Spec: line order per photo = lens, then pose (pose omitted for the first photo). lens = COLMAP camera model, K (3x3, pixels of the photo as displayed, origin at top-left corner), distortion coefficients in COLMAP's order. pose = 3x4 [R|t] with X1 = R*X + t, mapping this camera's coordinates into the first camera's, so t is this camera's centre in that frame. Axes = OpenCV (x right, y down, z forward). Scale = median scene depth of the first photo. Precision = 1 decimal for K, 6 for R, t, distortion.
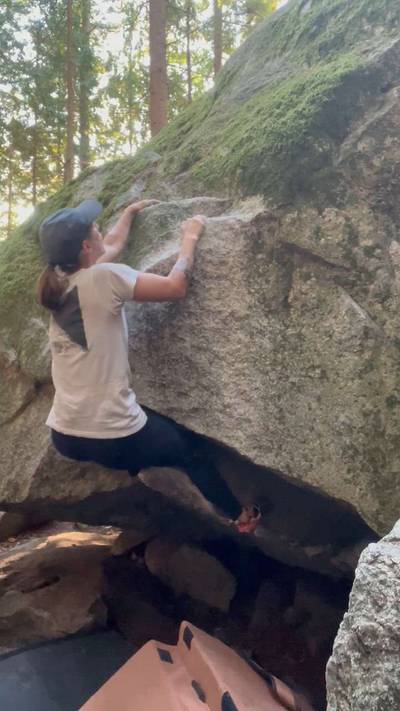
lens RADIAL K [[530.0, 0, 200.0], [0, 530.0, 355.5], [0, 0, 1]] dist [0.068194, -0.068584]
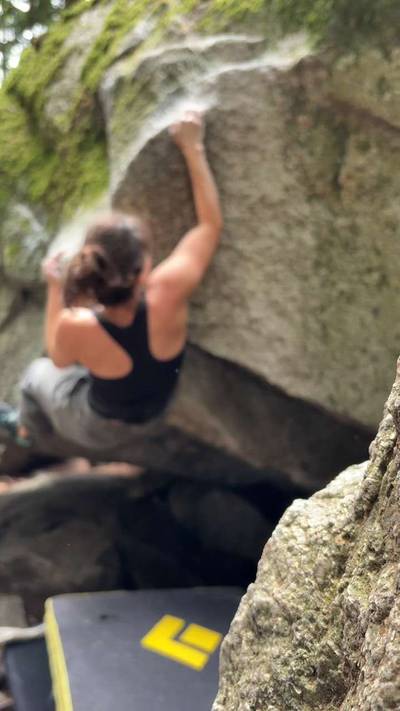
lens RADIAL K [[676.8, 0, 200.0], [0, 676.8, 355.5], [0, 0, 1]] dist [0.009239, -0.013016]
pose [[0.997012, 0.012769, -0.076184, 0.048212], [-0.001461, 0.989183, 0.146678, 0.000865], [0.077233, -0.146129, 0.986246, 0.012606]]
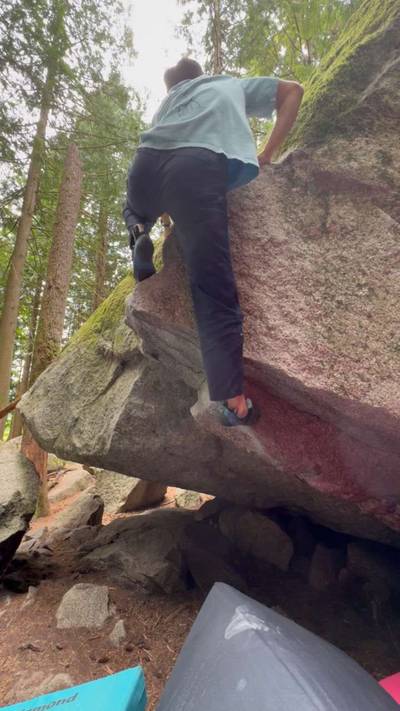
lens RADIAL K [[311.8, 0, 200.0], [0, 311.8, 355.5], [0, 0, 1]] dist [-0.002865, -0.000263]
pose [[0.982204, -0.053538, -0.180025, 0.021578], [0.020812, 0.983633, -0.178977, 0.246661], [0.186661, 0.172045, 0.967243, 0.418257]]
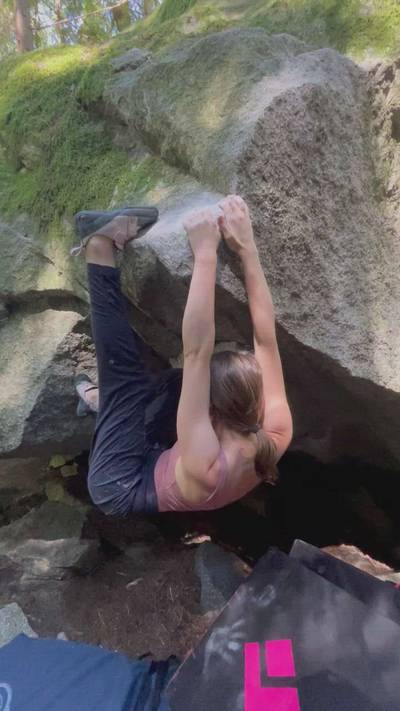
lens RADIAL K [[329.8, 0, 200.0], [0, 329.8, 355.5], [0, 0, 1]] dist [-0.002016, -0.000207]
pose [[0.907437, -0.071416, 0.414074, -0.358689], [0.012083, 0.989478, 0.144177, 0.087324], [-0.420014, -0.125828, 0.898752, 0.615614]]
